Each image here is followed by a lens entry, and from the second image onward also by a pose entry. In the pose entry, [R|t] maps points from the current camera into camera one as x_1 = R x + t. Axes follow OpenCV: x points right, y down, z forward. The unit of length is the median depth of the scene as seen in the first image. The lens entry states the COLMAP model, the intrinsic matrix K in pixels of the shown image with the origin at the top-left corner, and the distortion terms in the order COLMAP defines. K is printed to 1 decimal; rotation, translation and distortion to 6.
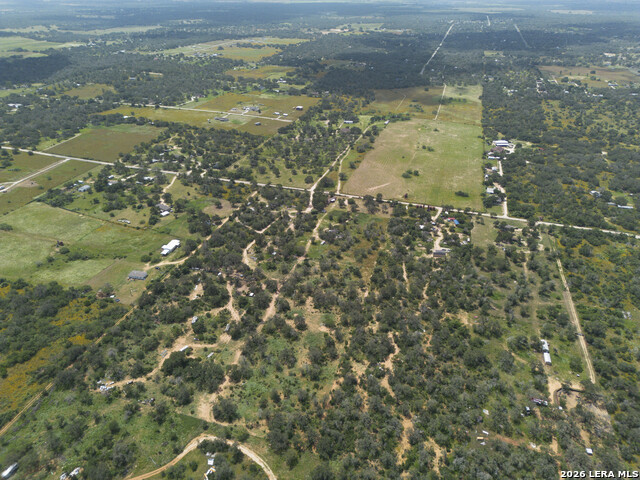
lens RADIAL K [[448.0, 0, 322.3], [0, 448.0, 242.0], [0, 0, 1]] dist [0.069908, -0.074641]
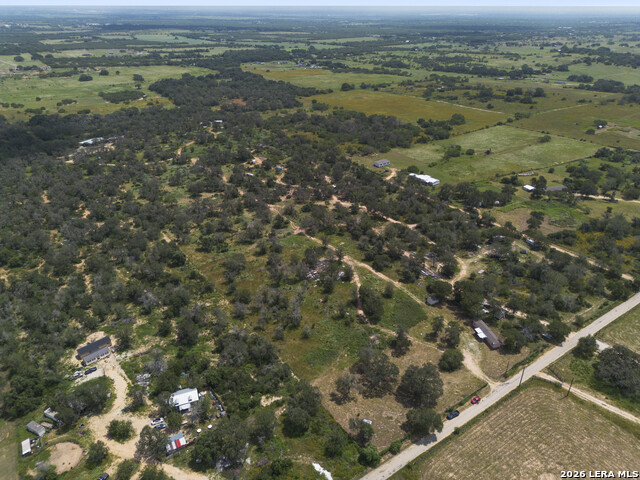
lens RADIAL K [[448.0, 0, 322.3], [0, 448.0, 242.0], [0, 0, 1]] dist [0.069908, -0.074641]
pose [[-0.625277, 0.355544, -0.694707, 0.471372], [-0.393313, 0.625296, 0.674025, -0.485026], [0.674043, 0.694689, -0.251143, 1.444662]]
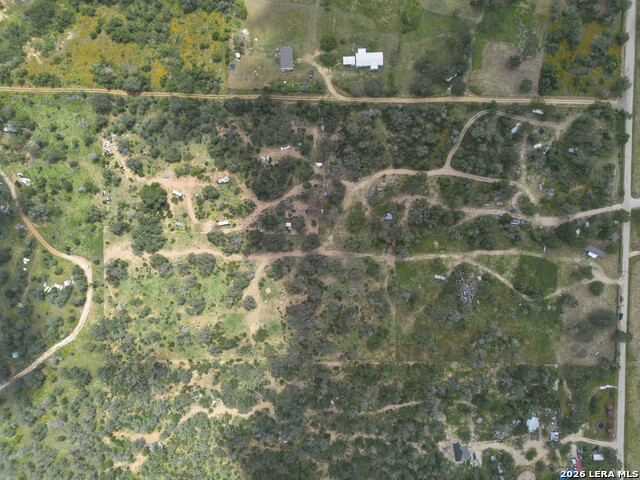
lens RADIAL K [[448.0, 0, 322.3], [0, 448.0, 242.0], [0, 0, 1]] dist [0.069908, -0.074641]
pose [[0.268651, 0.963235, 0.002330, -0.121210], [-0.491631, 0.135038, 0.860270, -0.616857], [0.828327, -0.232258, 0.509834, 0.683308]]
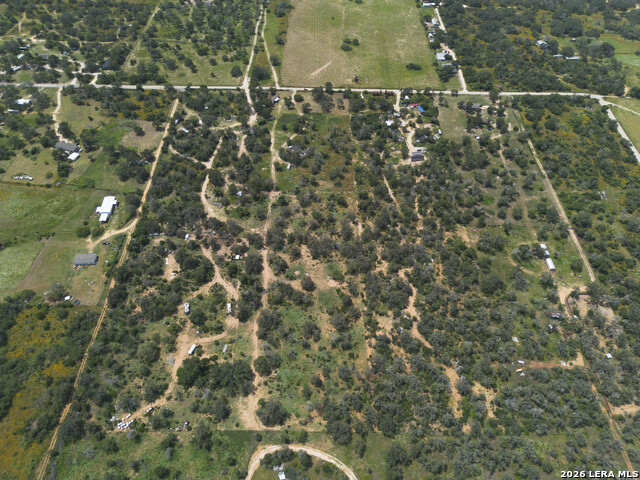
lens RADIAL K [[448.0, 0, 322.3], [0, 448.0, 242.0], [0, 0, 1]] dist [0.069908, -0.074641]
pose [[0.958222, -0.218596, 0.184464, -0.163673], [0.140348, 0.921280, 0.362692, -0.215224], [-0.249226, -0.321650, 0.913470, 0.185083]]
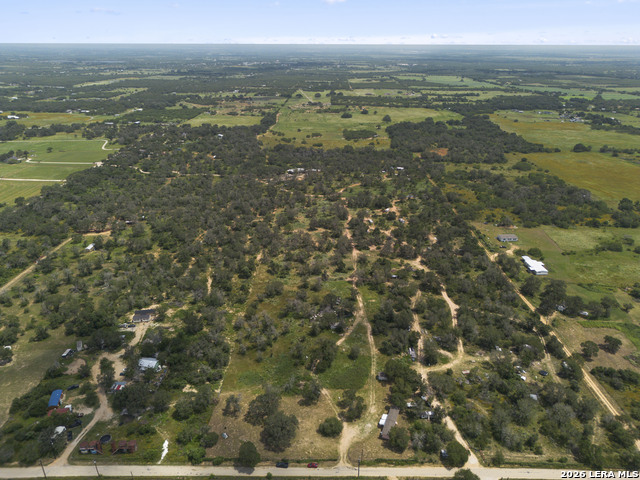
lens RADIAL K [[448.0, 0, 322.3], [0, 448.0, 242.0], [0, 0, 1]] dist [0.069908, -0.074641]
pose [[-0.961436, 0.103810, -0.254685, 0.216546], [-0.142840, 0.602868, 0.784950, -0.668668], [0.235027, 0.791059, -0.564791, 1.625927]]
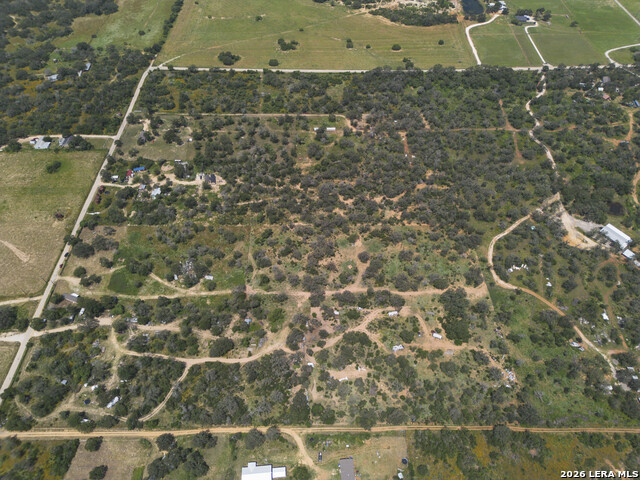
lens RADIAL K [[448.0, 0, 322.3], [0, 448.0, 242.0], [0, 0, 1]] dist [0.069908, -0.074641]
pose [[-0.298096, -0.748449, 0.592421, -0.609797], [0.468383, 0.426090, 0.773993, -0.692400], [-0.831719, 0.508204, 0.223545, 0.797619]]
